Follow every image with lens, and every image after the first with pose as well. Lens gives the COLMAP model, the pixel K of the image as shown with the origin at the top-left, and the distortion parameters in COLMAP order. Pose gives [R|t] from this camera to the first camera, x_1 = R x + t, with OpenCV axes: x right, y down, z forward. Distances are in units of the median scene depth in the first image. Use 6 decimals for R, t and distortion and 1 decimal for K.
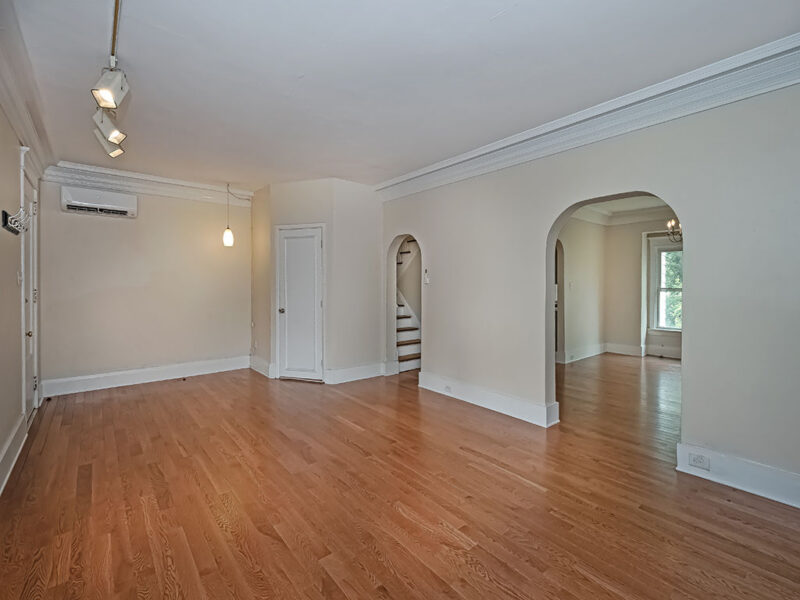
lens RADIAL K [[365.2, 0, 425.8], [0, 365.2, 284.3], [0, 0, 1]] dist [0.001498, 0.000201]
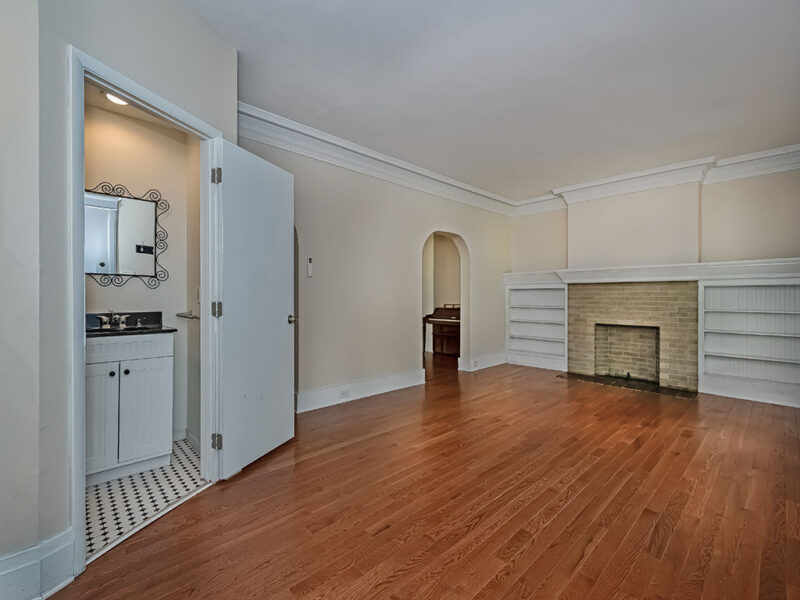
lens RADIAL K [[362.9, 0, 396.6], [0, 362.9, 290.7], [0, 0, 1]] dist [0.012978, -0.000041]
pose [[-0.020943, 0.006272, 0.999761, -1.258338], [-0.001276, 0.999979, -0.006300, 0.054632], [-0.999780, -0.001408, -0.020935, 1.339010]]
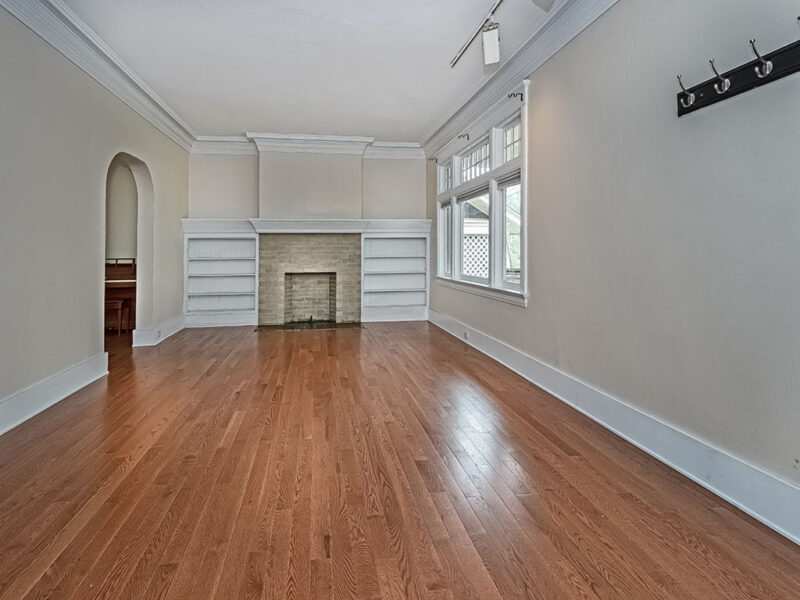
lens RADIAL K [[394.9, 0, 377.4], [0, 394.9, 244.4], [0, 0, 1]] dist [0.017583, 0.000184]
pose [[-0.824774, 0.006430, 0.565426, -0.983588], [0.001332, 0.999955, -0.009428, 0.080121], [-0.565461, -0.007022, -0.824745, 1.724913]]
